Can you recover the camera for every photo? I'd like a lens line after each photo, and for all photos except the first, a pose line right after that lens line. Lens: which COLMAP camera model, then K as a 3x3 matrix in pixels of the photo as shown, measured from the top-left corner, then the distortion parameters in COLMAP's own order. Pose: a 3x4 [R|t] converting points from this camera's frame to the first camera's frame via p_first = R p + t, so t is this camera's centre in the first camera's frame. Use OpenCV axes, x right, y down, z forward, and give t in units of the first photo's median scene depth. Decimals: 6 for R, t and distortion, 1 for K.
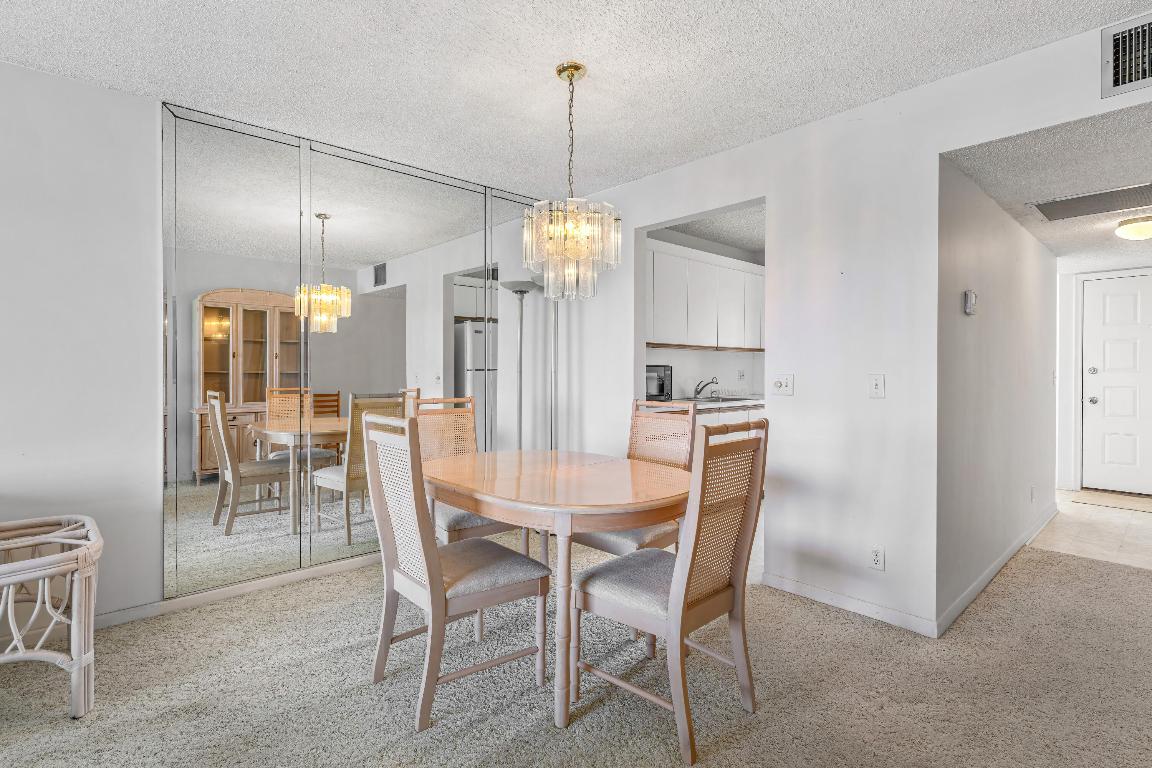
lens RADIAL K [[565.4, 0, 572.7], [0, 565.4, 368.8], [0, 0, 1]] dist [-0.000927, 0.000458]
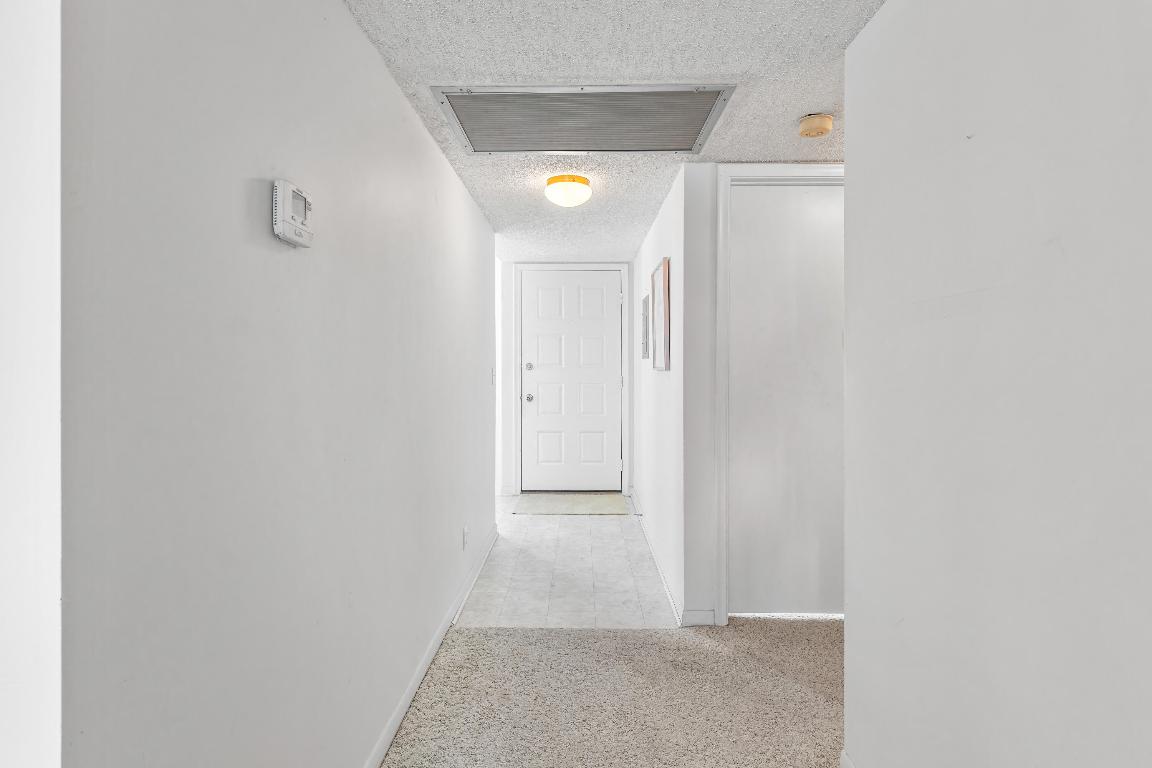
lens RADIAL K [[565.4, 0, 572.7], [0, 565.4, 368.8], [0, 0, 1]] dist [-0.000927, 0.000458]
pose [[0.689528, -0.013045, 0.724142, 0.390699], [0.007191, 0.999912, 0.011166, -0.004368], [-0.724223, -0.002492, 0.689561, 0.403586]]
